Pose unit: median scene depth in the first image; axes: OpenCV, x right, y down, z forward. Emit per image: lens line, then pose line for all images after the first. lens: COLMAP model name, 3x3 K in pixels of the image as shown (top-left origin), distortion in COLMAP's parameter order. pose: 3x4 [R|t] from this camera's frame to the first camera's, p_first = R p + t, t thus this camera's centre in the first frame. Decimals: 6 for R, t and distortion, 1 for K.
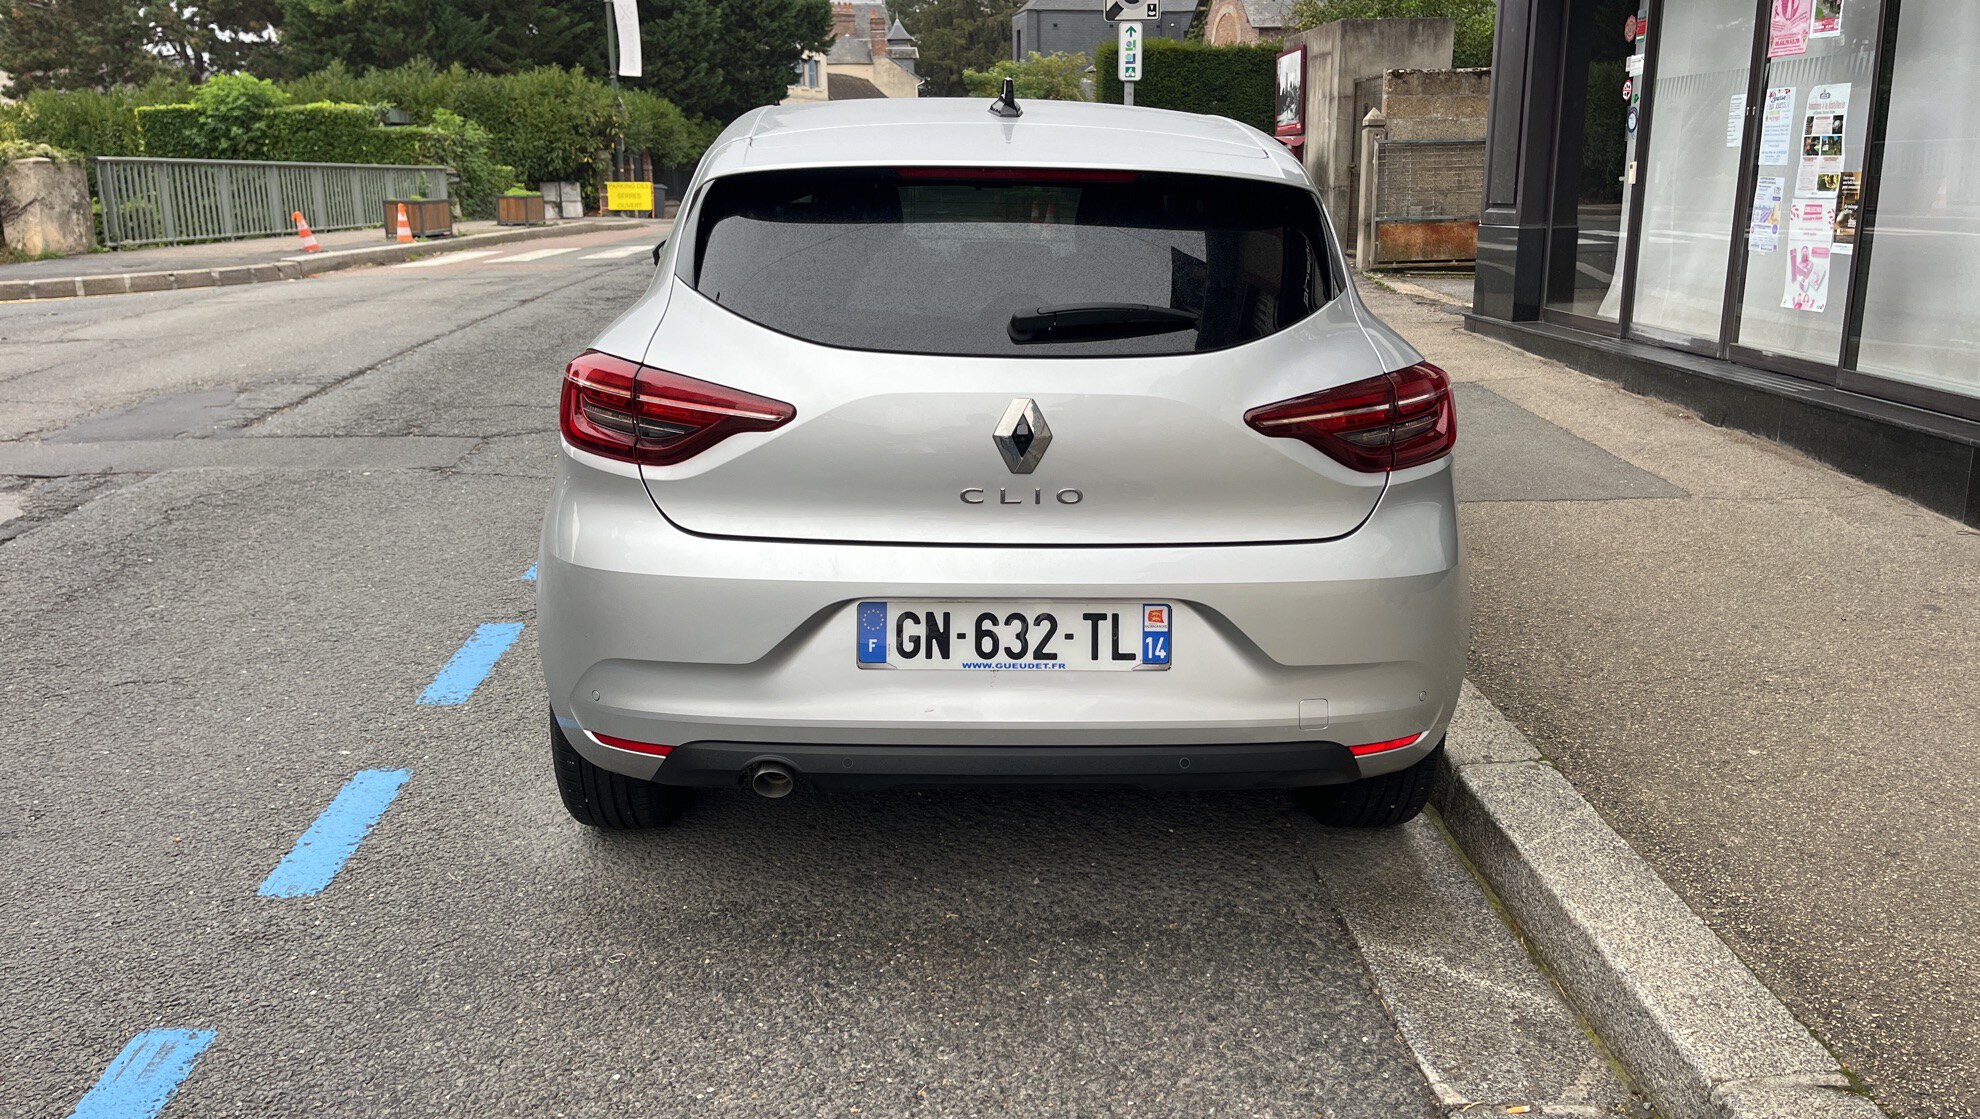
lens RADIAL K [[1518.9, 0, 999.4], [0, 1518.9, 559.1], [0, 0, 1]] dist [0.075867, -0.098575]
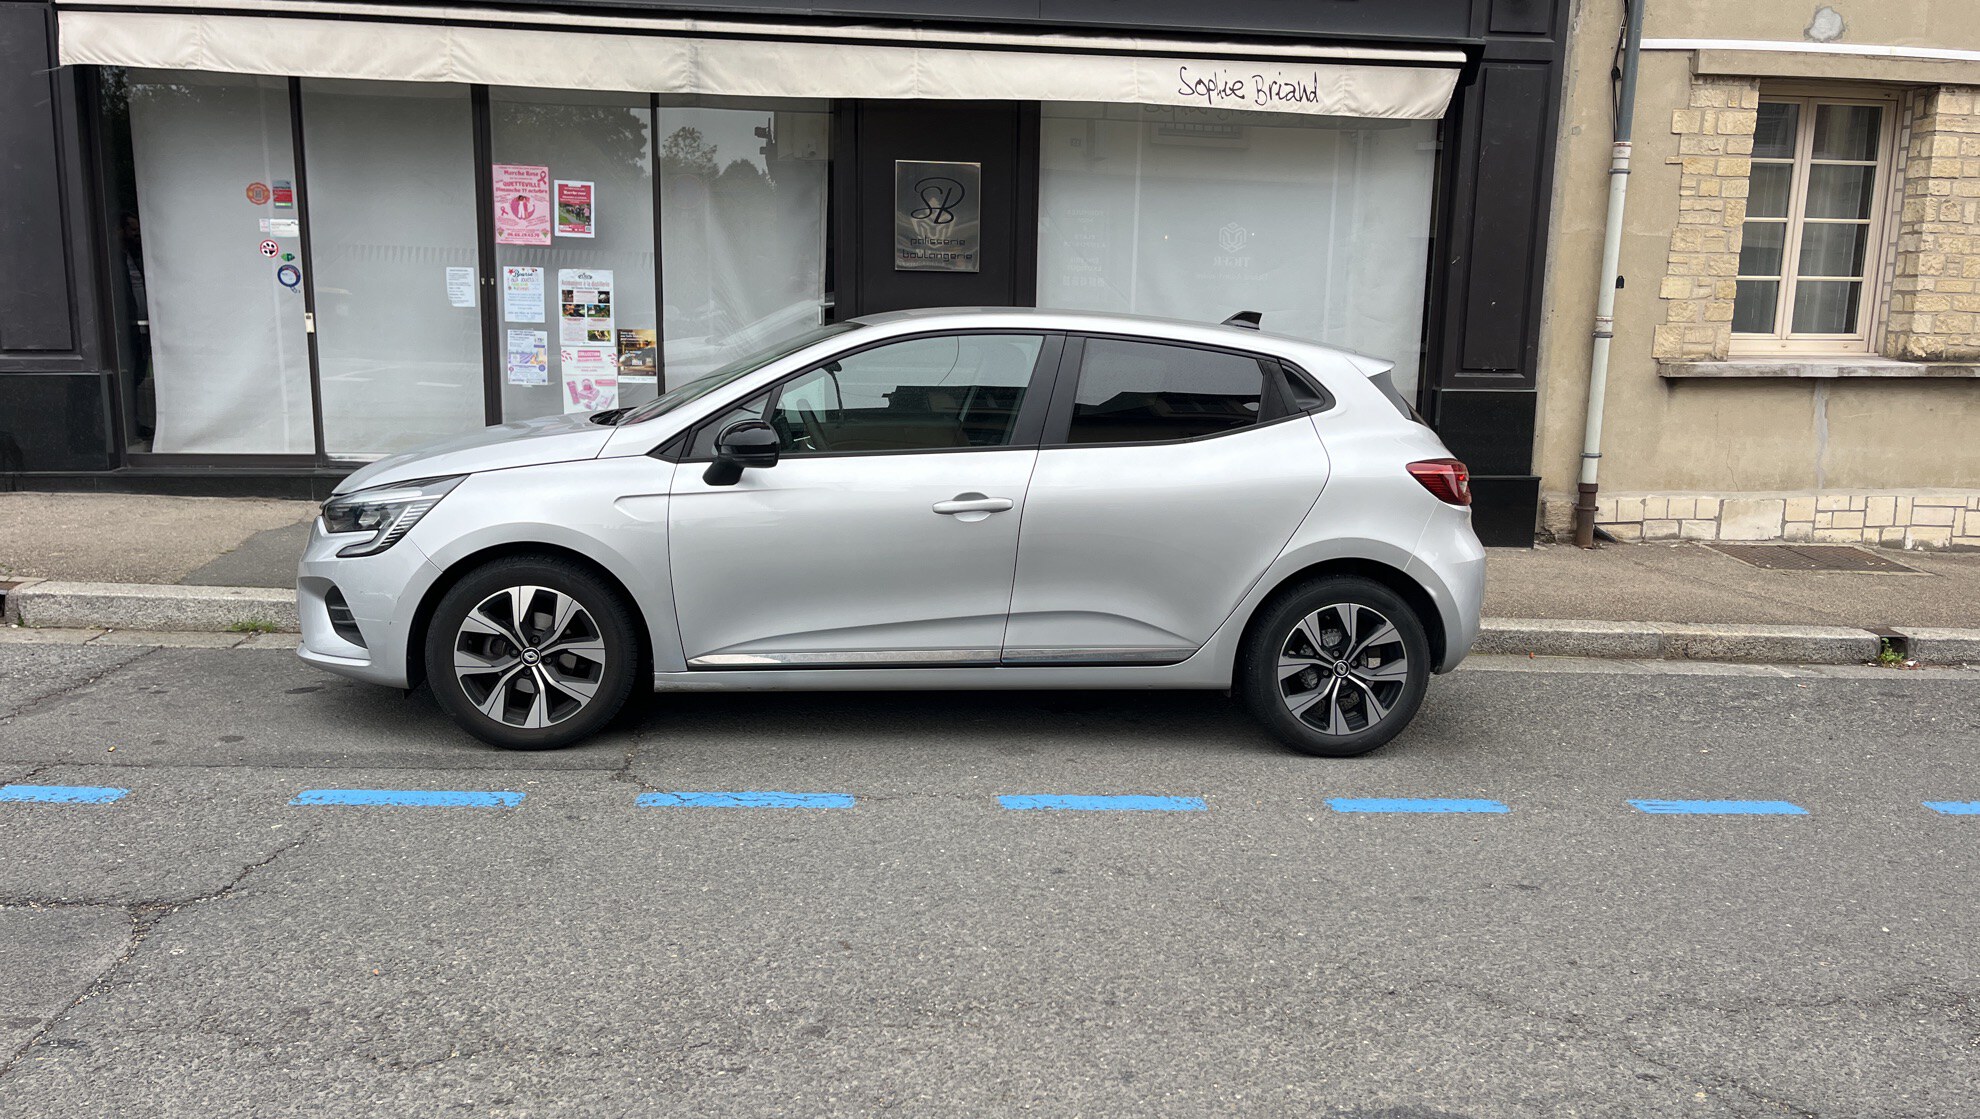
lens RADIAL K [[1516.1, 0, 1033.5], [0, 1516.1, 550.0], [0, 0, 1]] dist [0.053889, -0.101582]
pose [[-0.119133, -0.160938, 0.979748, -0.955955], [0.221972, 0.957482, 0.184272, -0.222842], [-0.967748, 0.239429, -0.078344, 0.757118]]
